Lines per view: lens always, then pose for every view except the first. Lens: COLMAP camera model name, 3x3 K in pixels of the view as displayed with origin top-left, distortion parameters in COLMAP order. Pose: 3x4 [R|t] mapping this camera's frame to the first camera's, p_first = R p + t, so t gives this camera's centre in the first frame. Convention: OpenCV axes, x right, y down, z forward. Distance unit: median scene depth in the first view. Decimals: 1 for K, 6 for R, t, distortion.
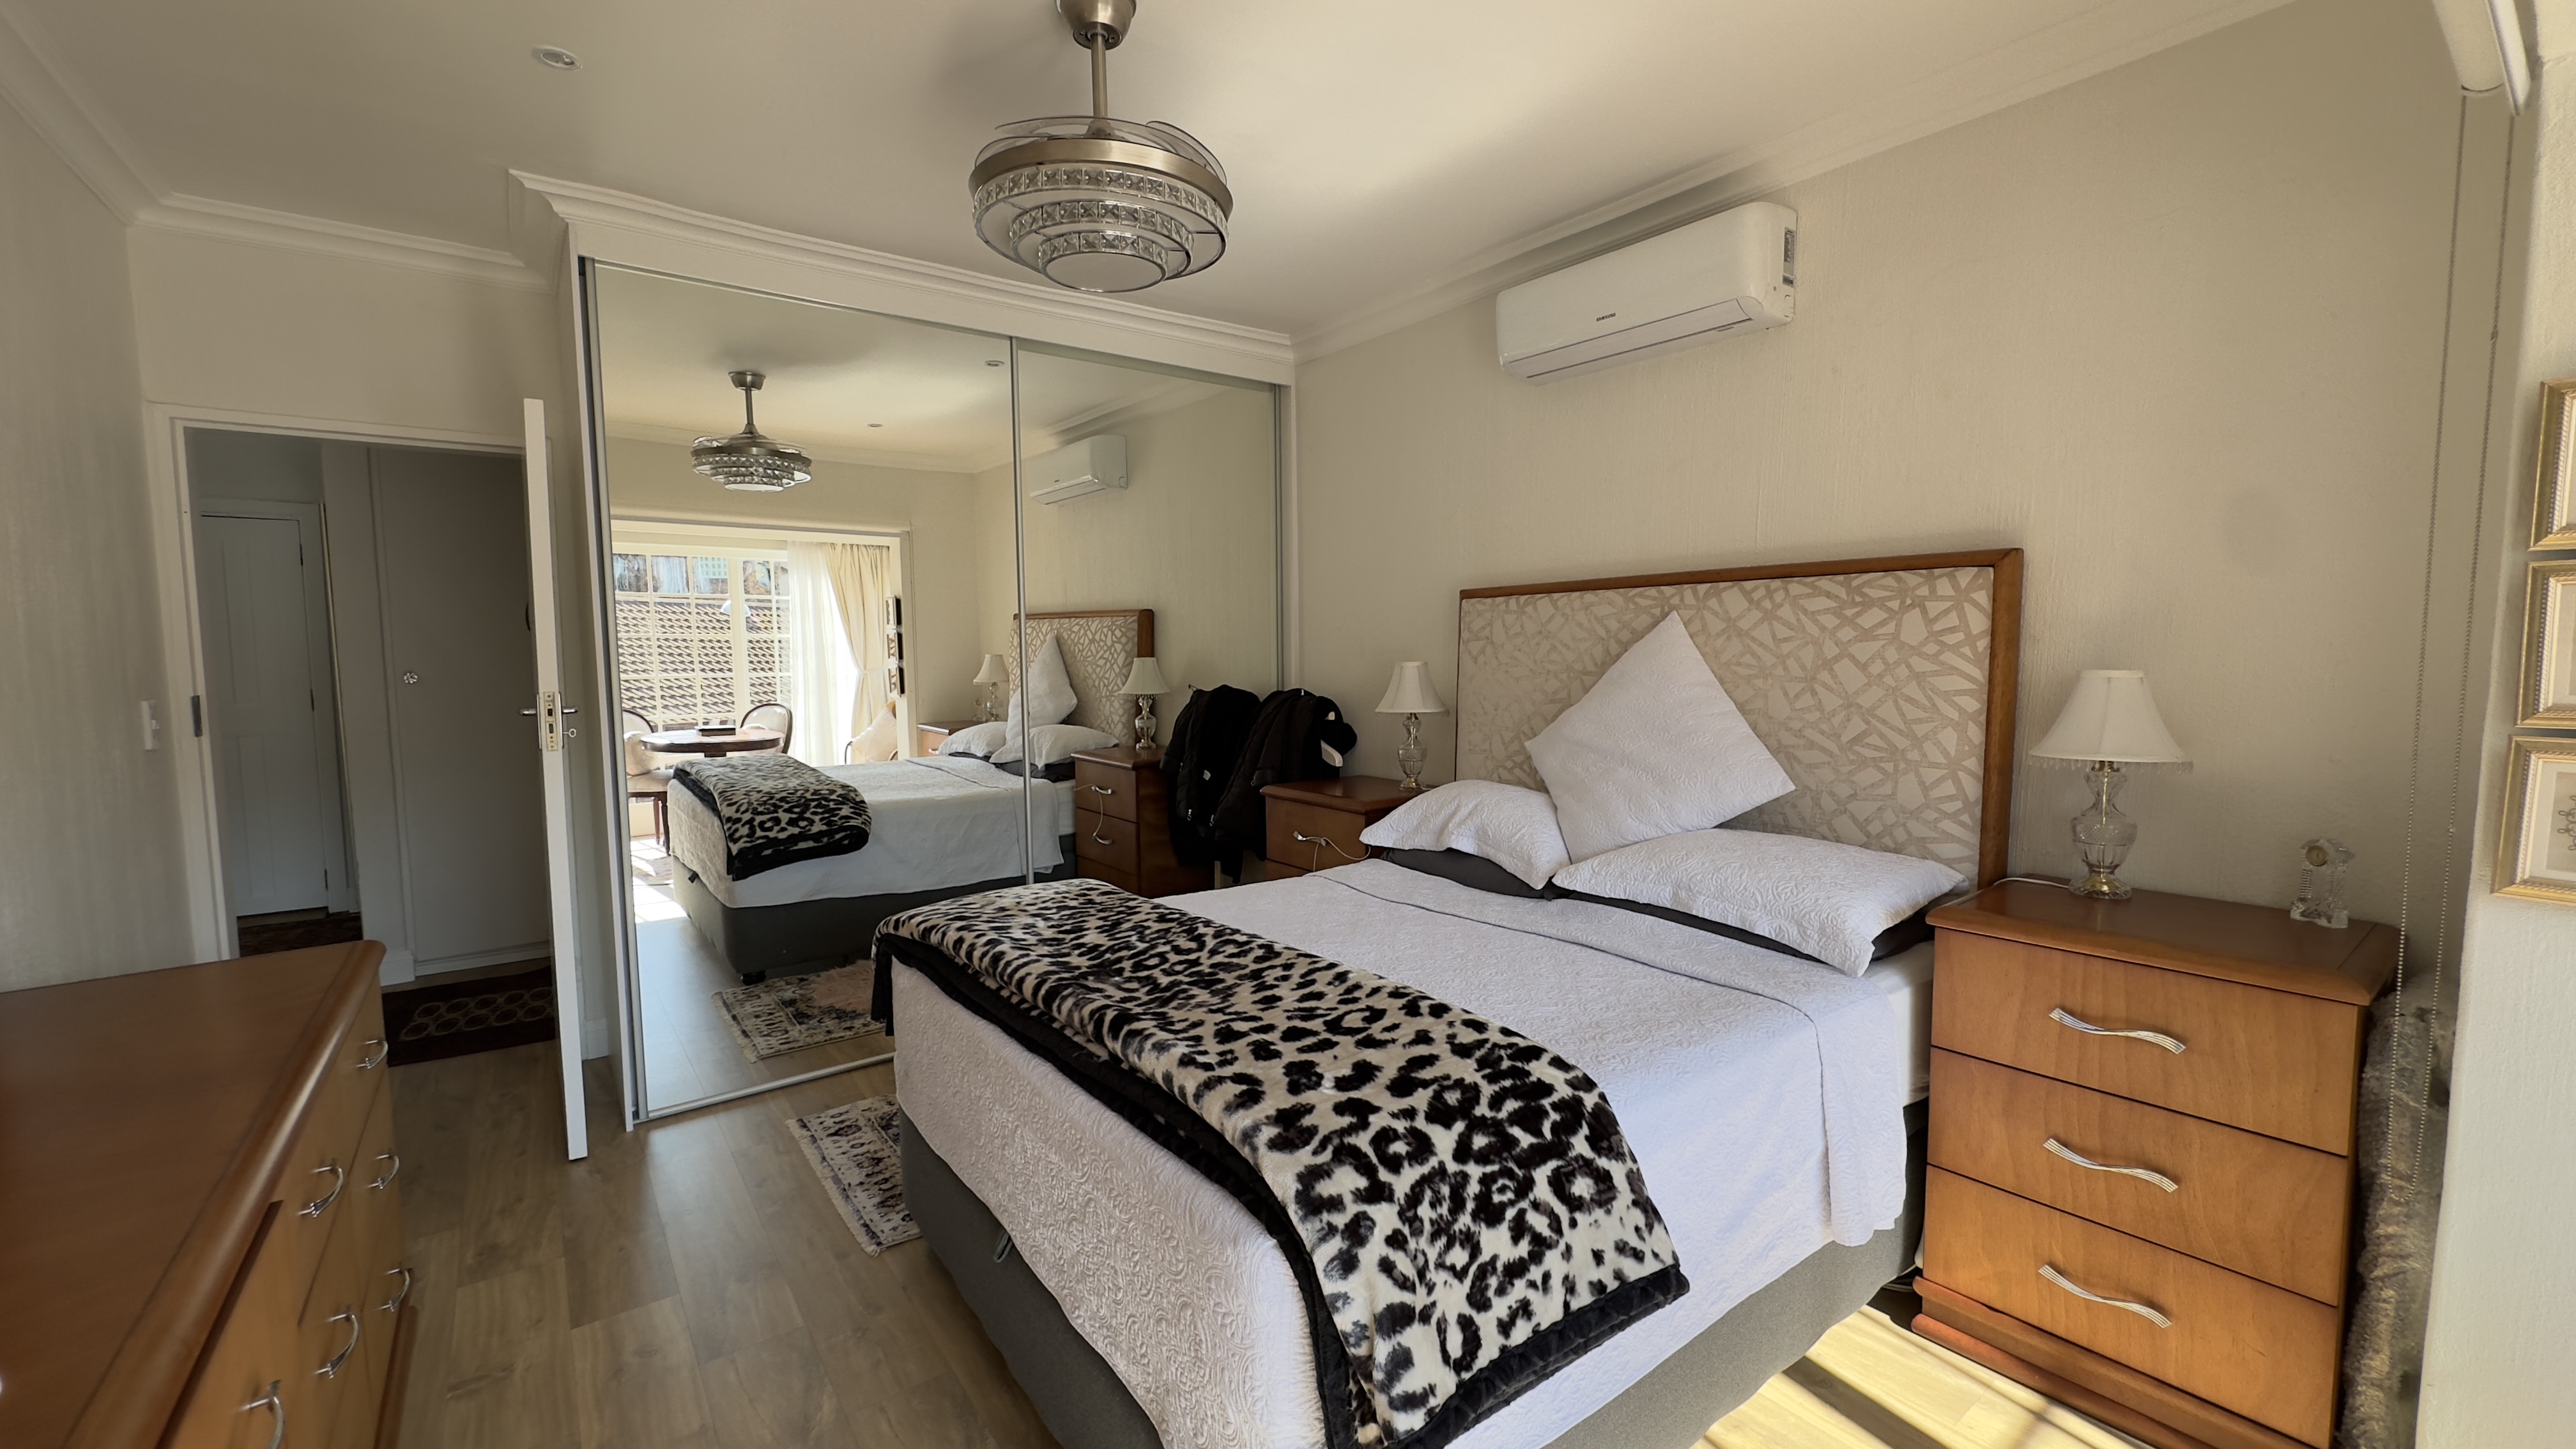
lens RADIAL K [[1027.4, 0, 1296.8], [0, 1027.4, 725.2], [0, 0, 1]] dist [-0.002808, -0.000129]
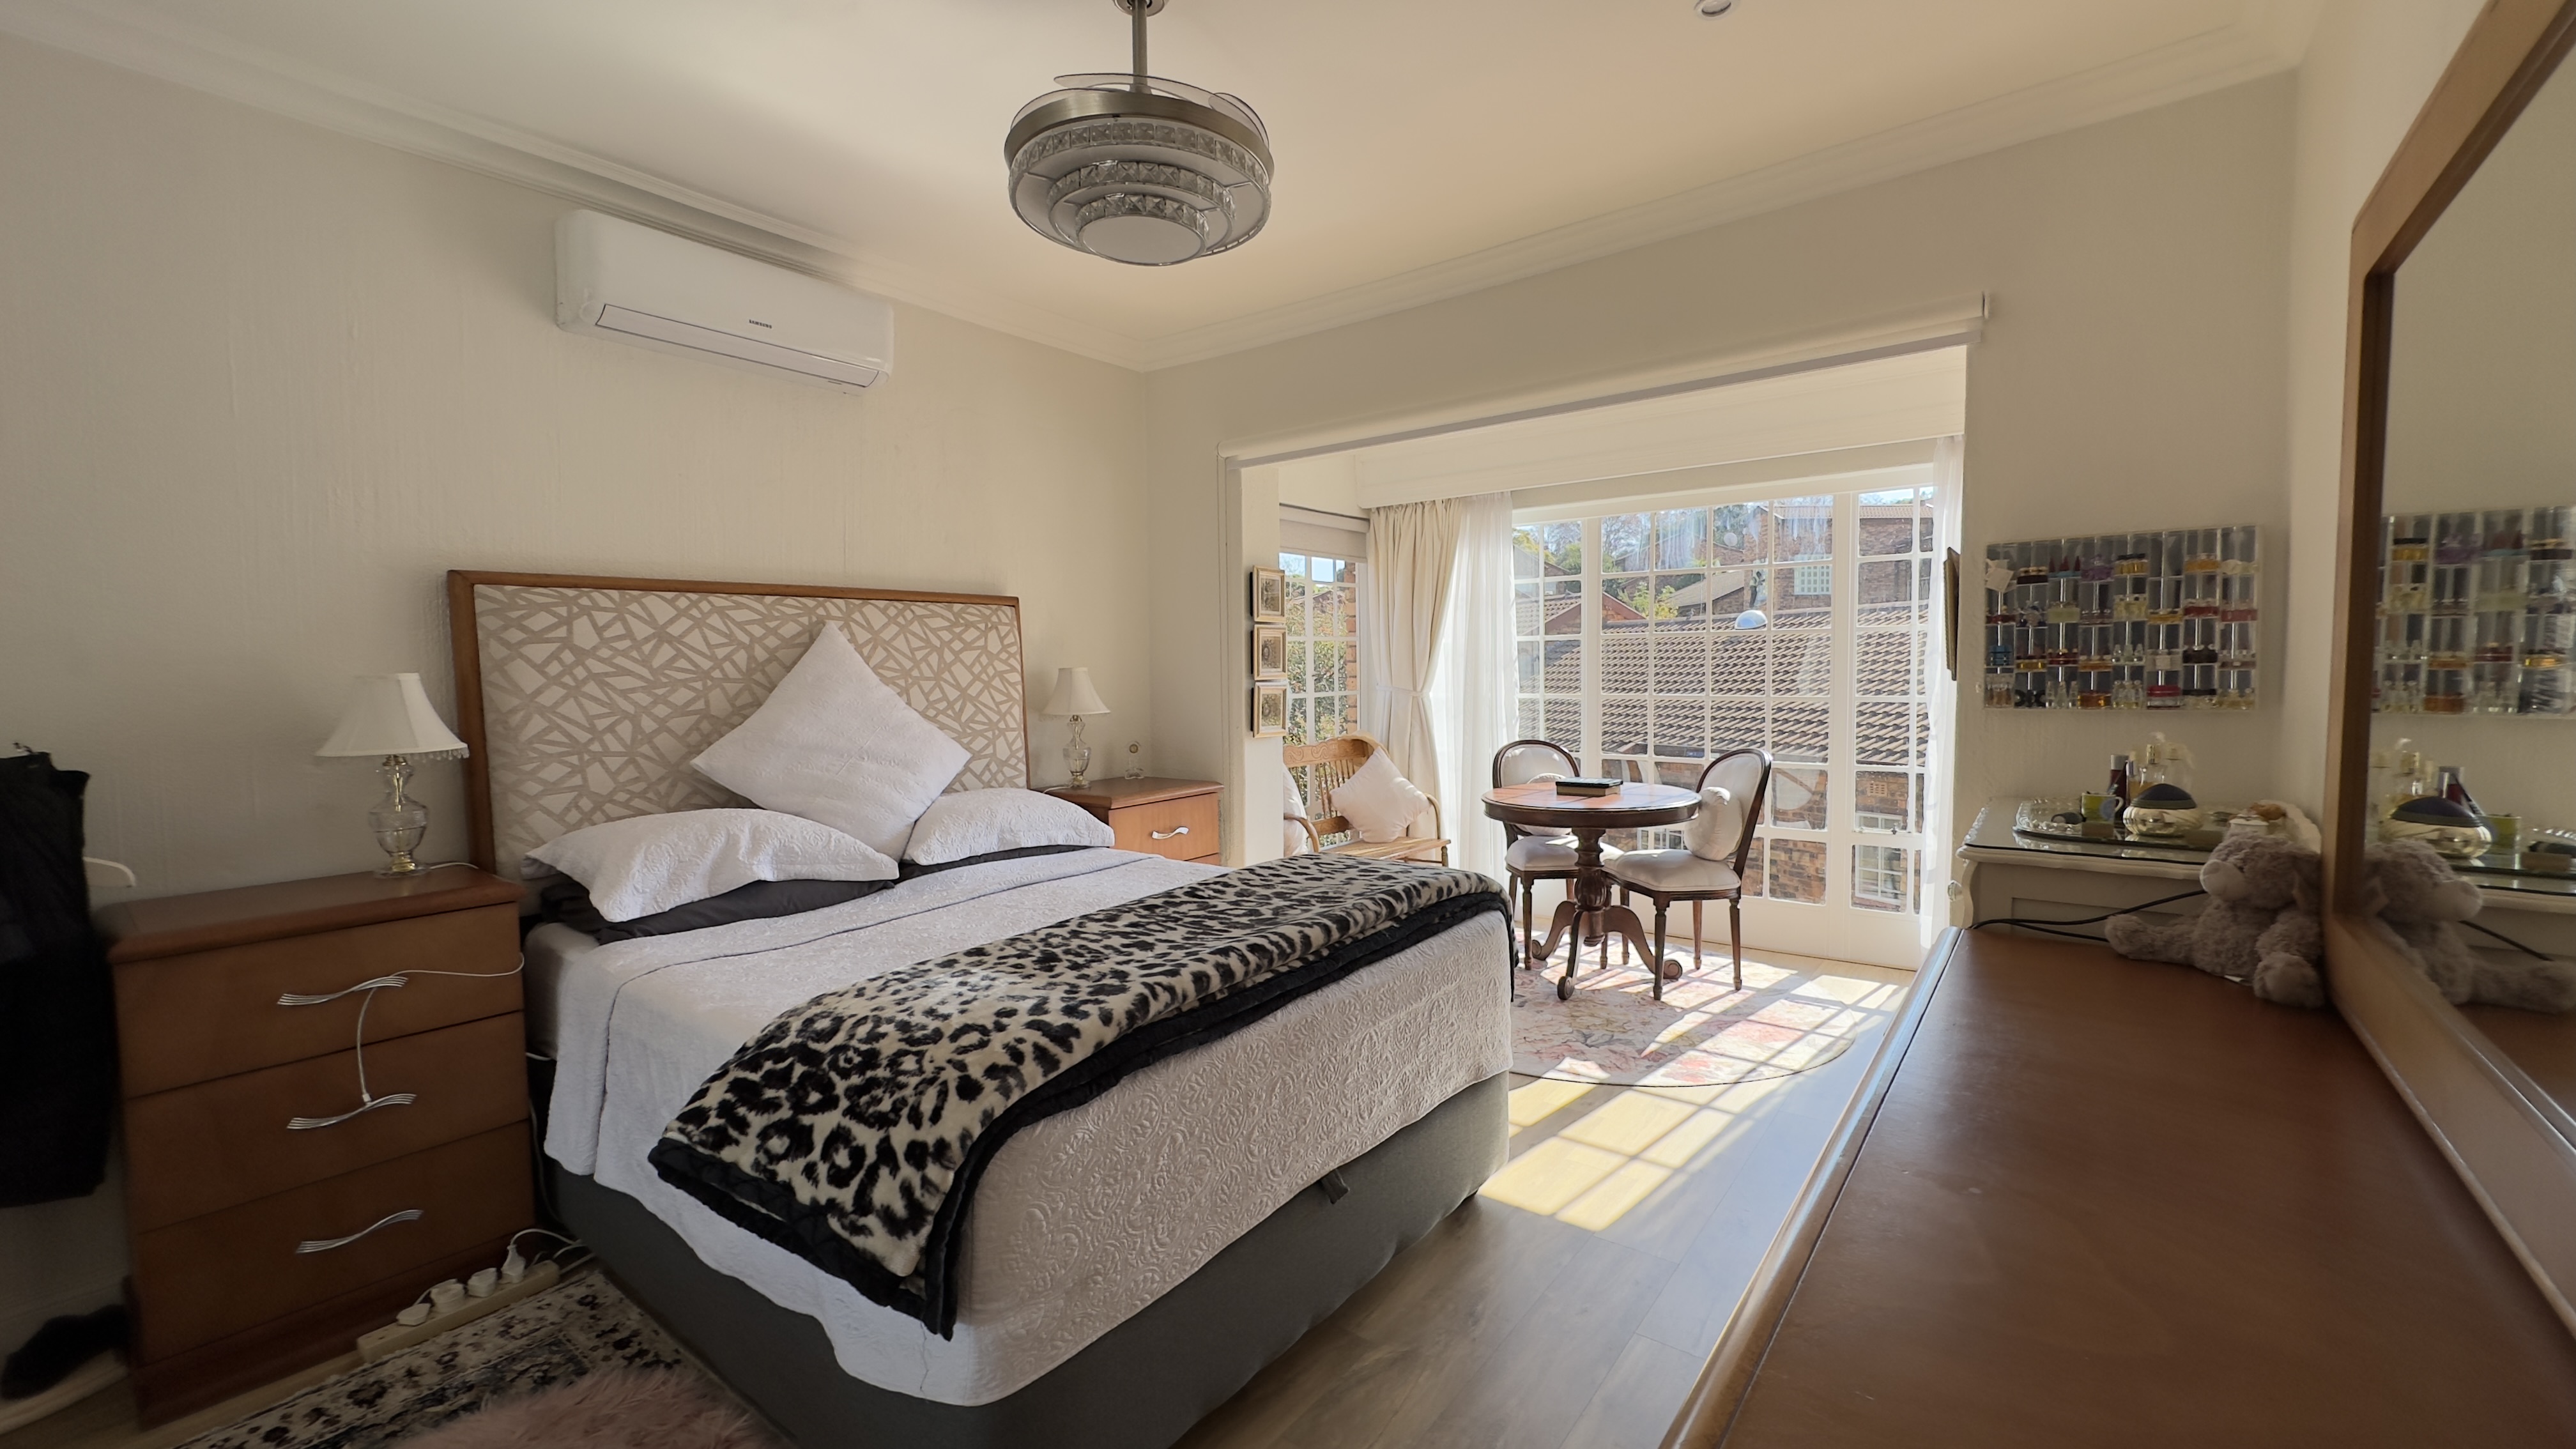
lens RADIAL K [[1027.4, 0, 1278.0], [0, 1027.4, 729.0], [0, 0, 1]] dist [-0.002808, -0.000129]
pose [[-0.256922, -0.044305, 0.965416, -1.027652], [0.090969, 0.993405, 0.069799, -0.035712], [-0.962141, 0.105756, -0.251197, 1.018449]]
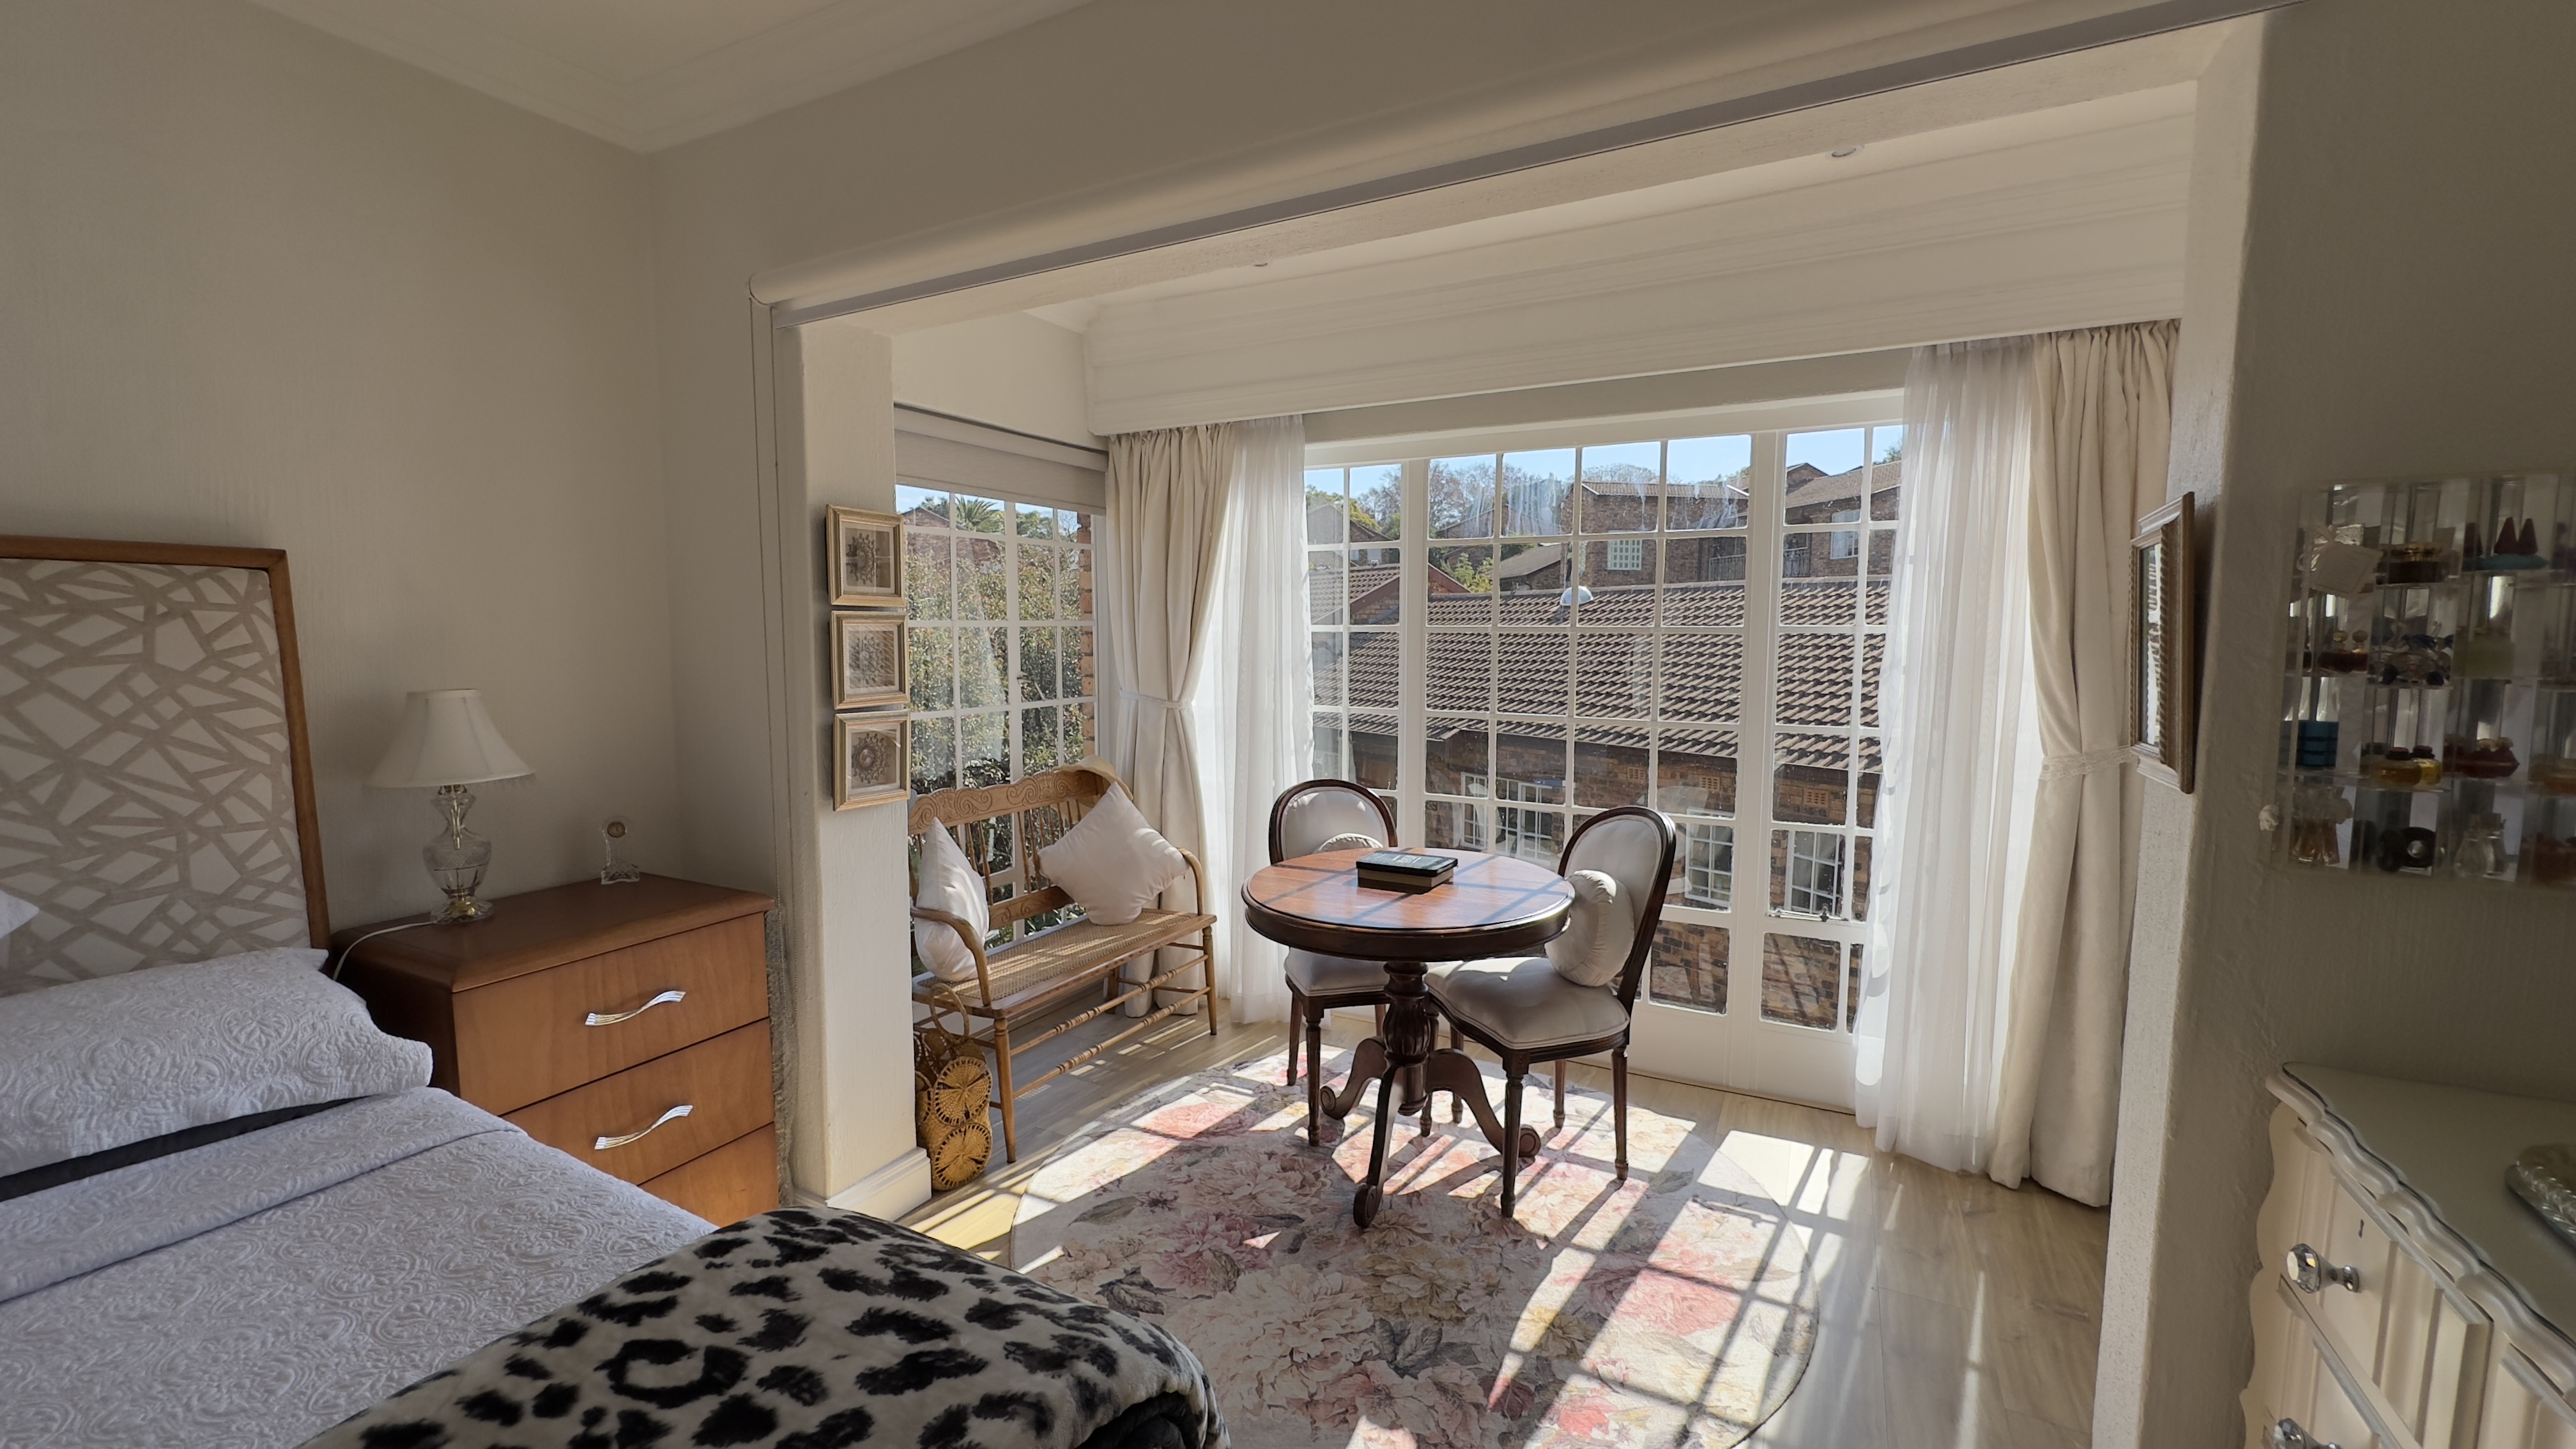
lens RADIAL K [[1027.4, 0, 1280.4], [0, 1027.4, 726.3], [0, 0, 1]] dist [-0.002808, -0.000129]
pose [[-0.412684, -0.074889, 0.907791, -0.383719], [0.073870, 0.990580, 0.115300, -0.066727], [-0.907874, 0.114641, -0.403264, 0.611010]]
